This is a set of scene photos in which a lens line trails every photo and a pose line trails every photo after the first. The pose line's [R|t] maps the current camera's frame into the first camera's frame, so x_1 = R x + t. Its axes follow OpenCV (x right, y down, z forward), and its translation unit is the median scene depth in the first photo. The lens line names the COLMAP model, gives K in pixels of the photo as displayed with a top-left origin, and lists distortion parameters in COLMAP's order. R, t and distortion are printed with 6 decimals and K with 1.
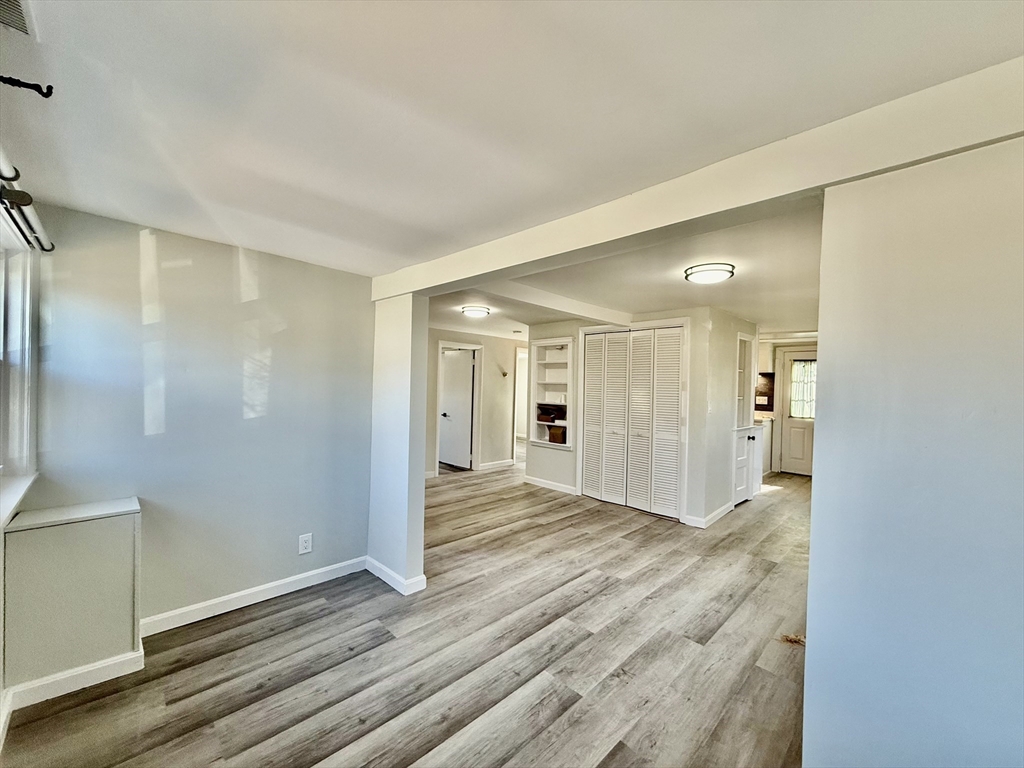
lens RADIAL K [[407.8, 0, 508.9], [0, 407.8, 385.3], [0, 0, 1]] dist [0.000526, -0.000196]
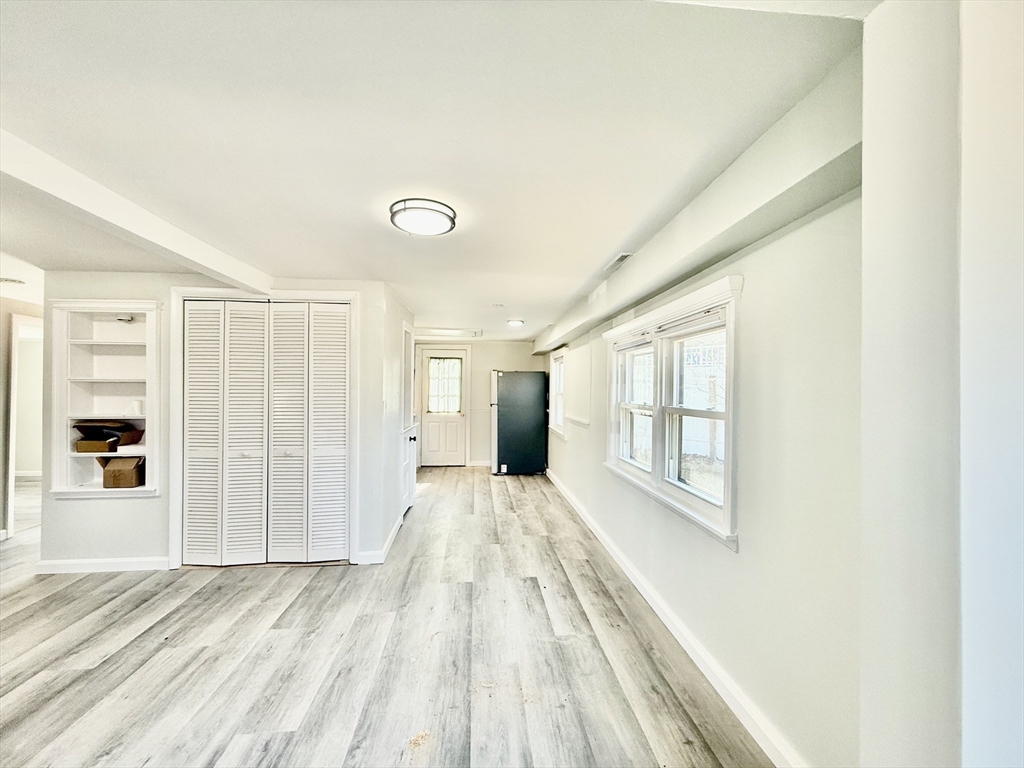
lens RADIAL K [[407.8, 0, 509.7], [0, 407.8, 384.4], [0, 0, 1]] dist [0.000526, -0.000196]
pose [[0.632067, -0.013938, 0.774788, 0.048833], [0.011511, 0.999897, 0.008597, 0.003183], [-0.774828, 0.003485, 0.632162, 0.542987]]
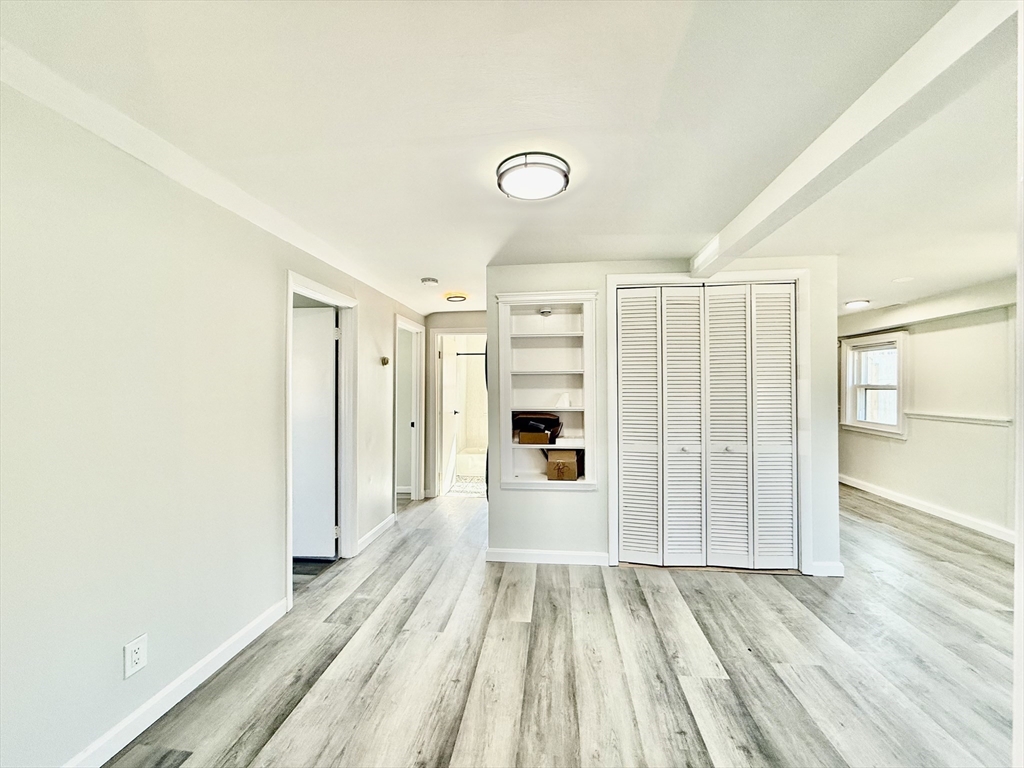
lens RADIAL K [[407.8, 0, 510.5], [0, 407.8, 384.4], [0, 0, 1]] dist [0.000526, -0.000196]
pose [[0.771497, -0.026506, 0.635681, -0.685399], [0.023542, 0.999637, 0.013110, 0.004393], [-0.635798, 0.004851, 0.771840, 1.445676]]
